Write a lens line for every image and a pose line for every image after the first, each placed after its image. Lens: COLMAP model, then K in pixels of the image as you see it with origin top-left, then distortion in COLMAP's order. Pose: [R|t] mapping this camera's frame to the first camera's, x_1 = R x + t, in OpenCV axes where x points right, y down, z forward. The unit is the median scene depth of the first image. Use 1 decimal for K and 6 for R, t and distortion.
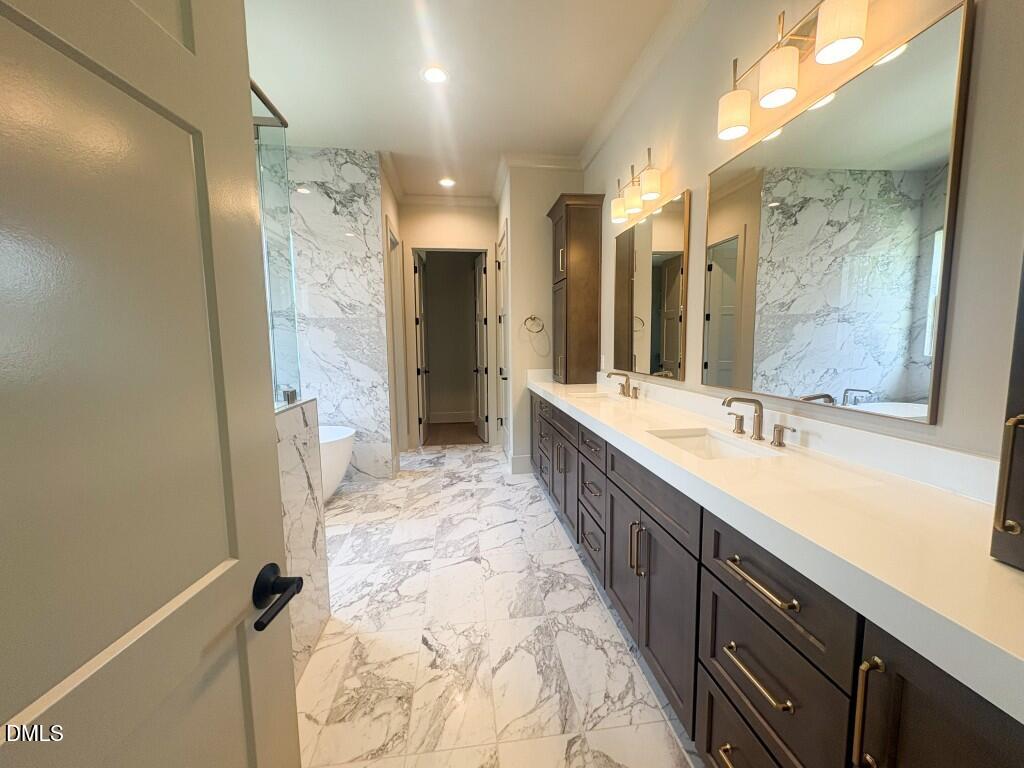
lens RADIAL K [[405.2, 0, 513.0], [0, 405.2, 382.7], [0, 0, 1]] dist [-0.002846, 0.000288]
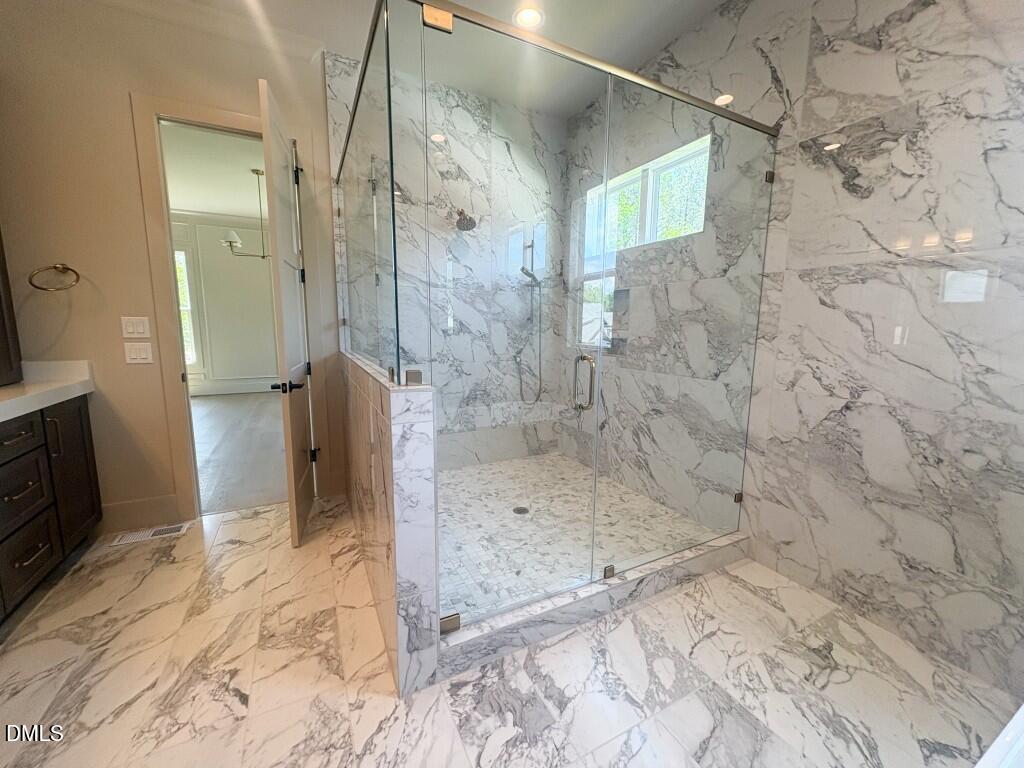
lens RADIAL K [[405.2, 0, 514.6], [0, 405.2, 382.1], [0, 0, 1]] dist [-0.002846, 0.000288]
pose [[-0.937544, 0.049891, -0.344269, -0.222117], [-0.035497, 0.970775, 0.237353, -0.069436], [0.346050, 0.234750, -0.908373, 0.828022]]
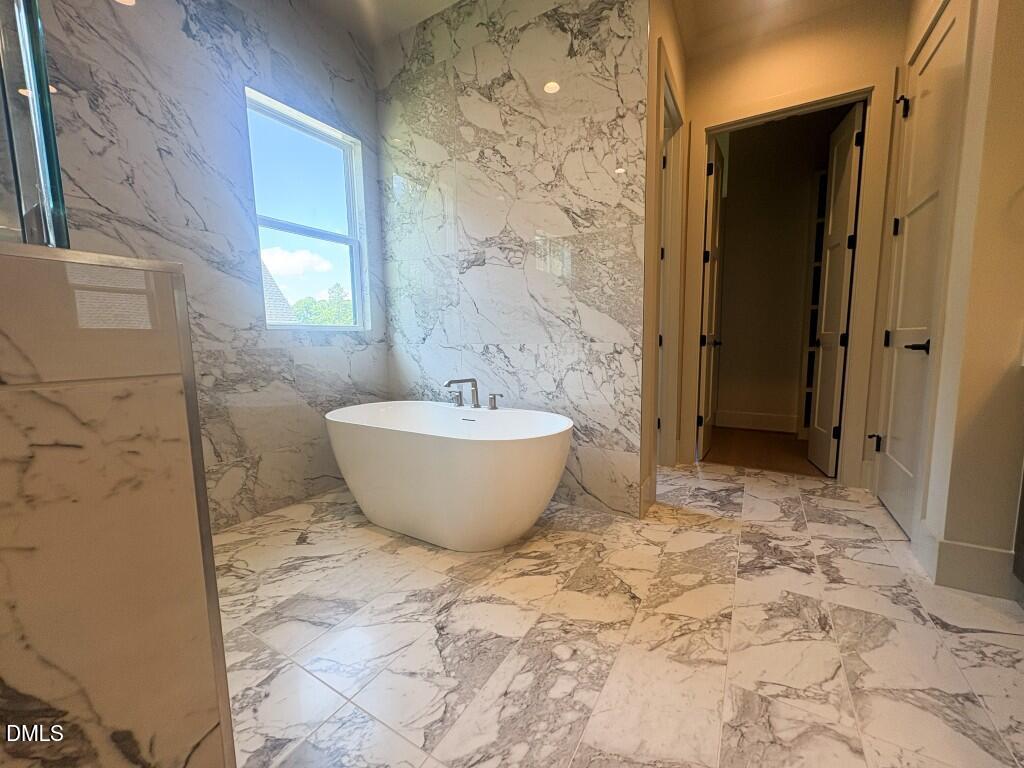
lens RADIAL K [[405.2, 0, 512.4], [0, 405.2, 383.1], [0, 0, 1]] dist [-0.002846, 0.000288]
pose [[0.783612, 0.068240, -0.617491, -0.104546], [-0.056103, 0.997661, 0.039057, 0.040051], [0.618712, 0.004037, 0.785607, 0.467676]]
